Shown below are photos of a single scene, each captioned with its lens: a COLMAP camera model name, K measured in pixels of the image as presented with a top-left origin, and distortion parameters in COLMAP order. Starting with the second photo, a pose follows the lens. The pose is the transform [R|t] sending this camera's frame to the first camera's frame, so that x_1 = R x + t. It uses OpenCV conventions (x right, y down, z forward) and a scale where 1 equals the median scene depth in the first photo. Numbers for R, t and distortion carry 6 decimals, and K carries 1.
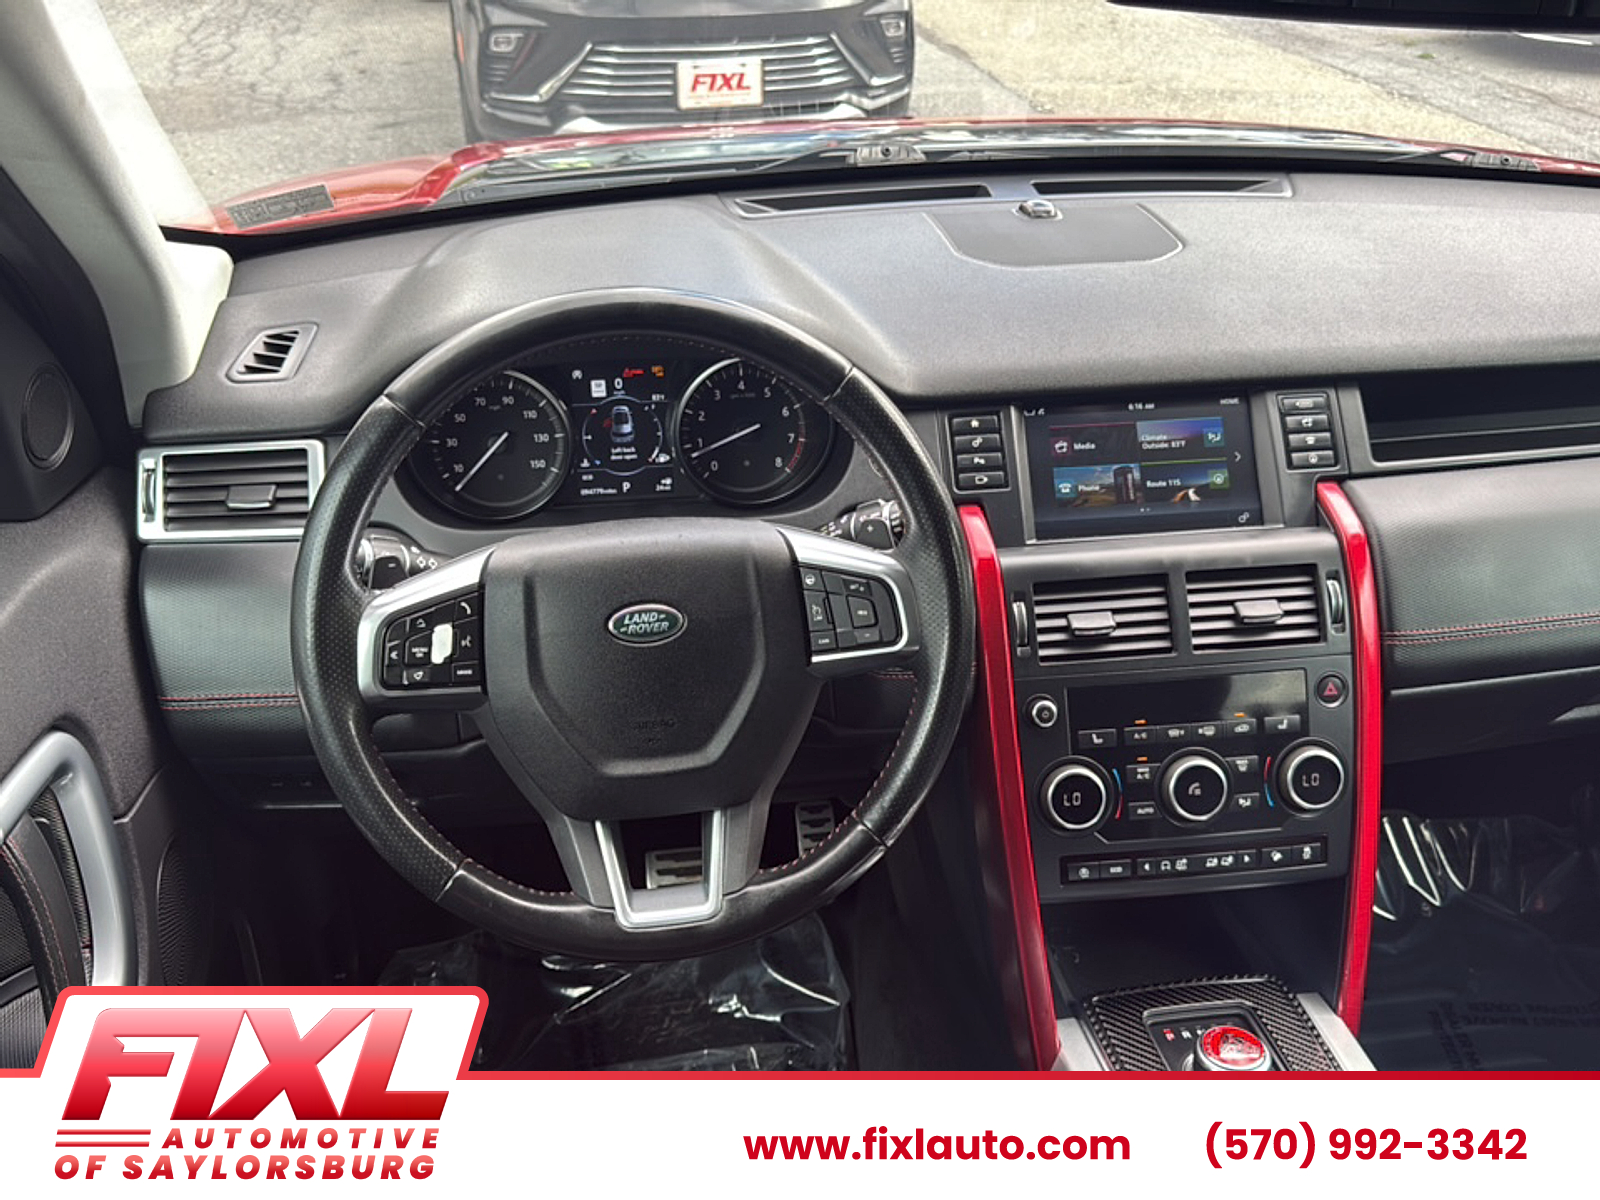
lens RADIAL K [[1460.8, 0, 801.0], [0, 1460.8, 606.7], [0, 0, 1]] dist [0.187241, -0.461189]
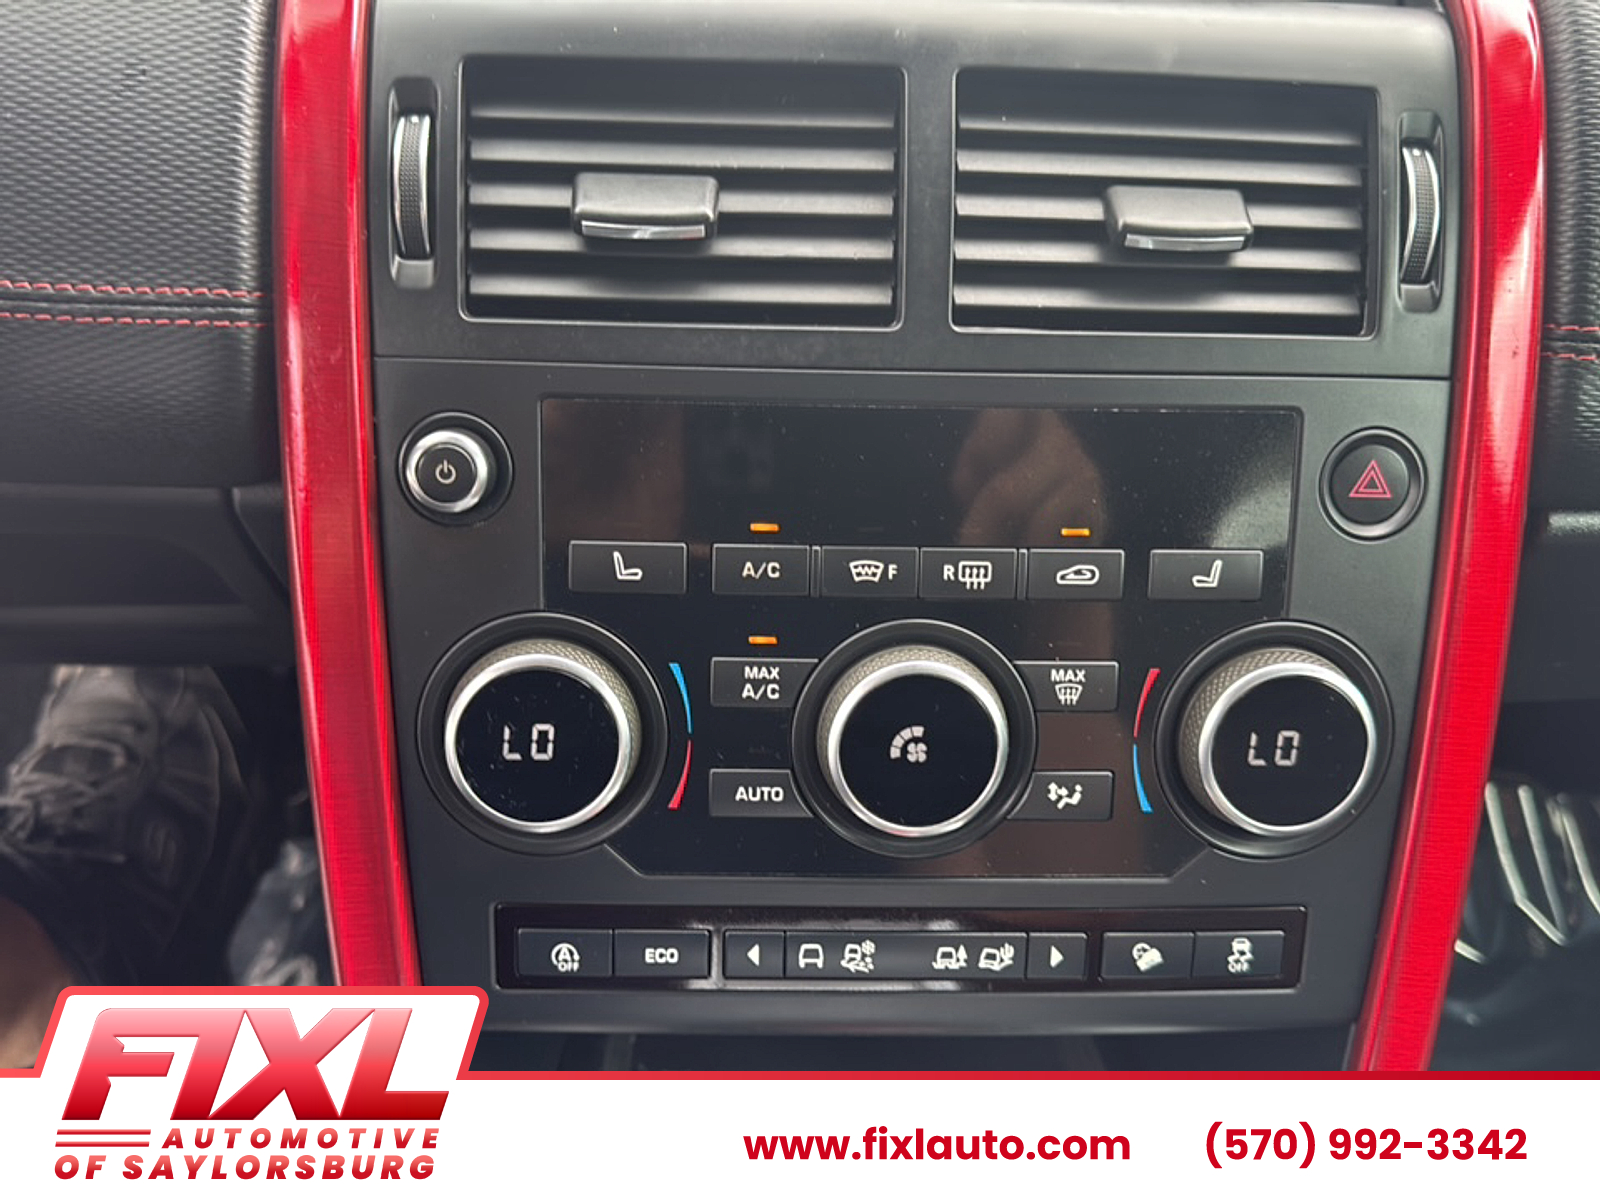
lens RADIAL K [[1506.4, 0, 801.2], [0, 1506.4, 623.1], [0, 0, 1]] dist [0.104434, -0.278852]
pose [[0.993453, 0.094436, -0.064282, 0.253198], [-0.087318, 0.990553, 0.105739, 0.061115], [0.073660, -0.099434, 0.992314, 0.646871]]
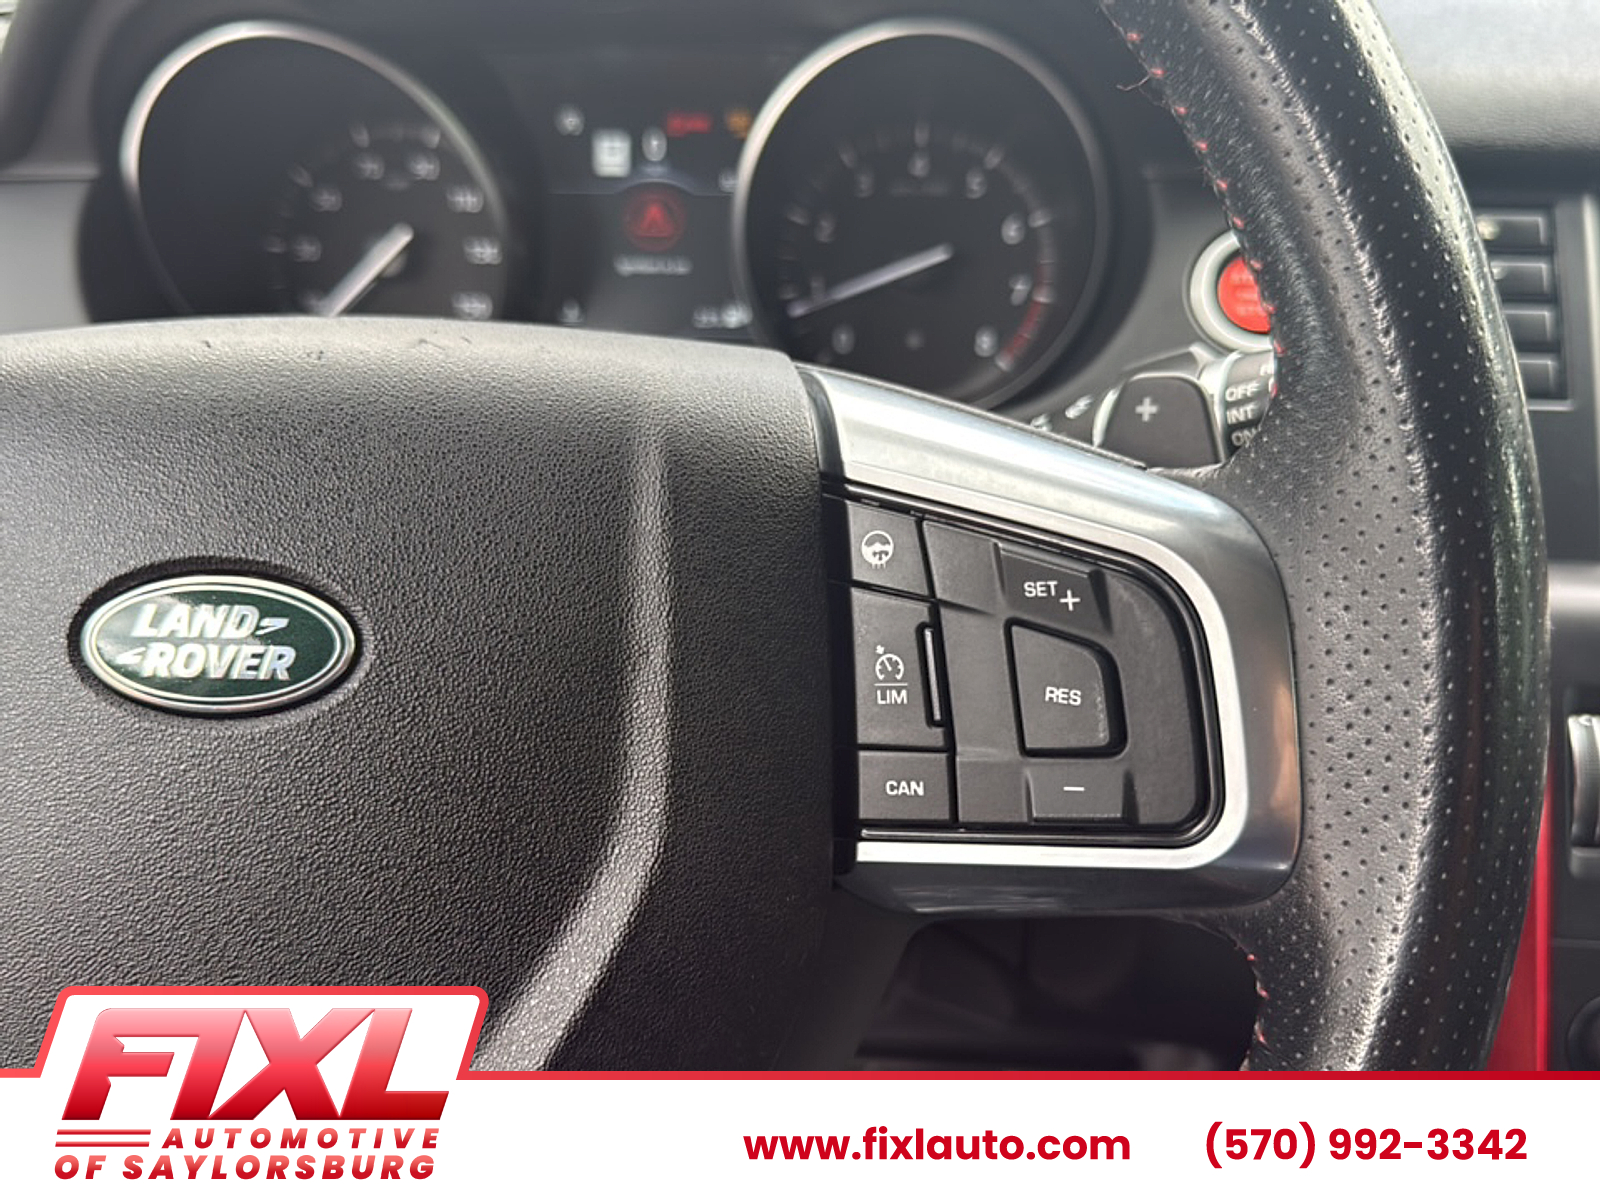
lens RADIAL K [[1506.4, 0, 801.2], [0, 1506.4, 623.1], [0, 0, 1]] dist [0.104434, -0.278852]
pose [[0.971316, 0.102077, -0.214766, 0.042197], [-0.108082, 0.994007, -0.016375, 0.000564], [0.211808, 0.039118, 0.976528, 0.591636]]
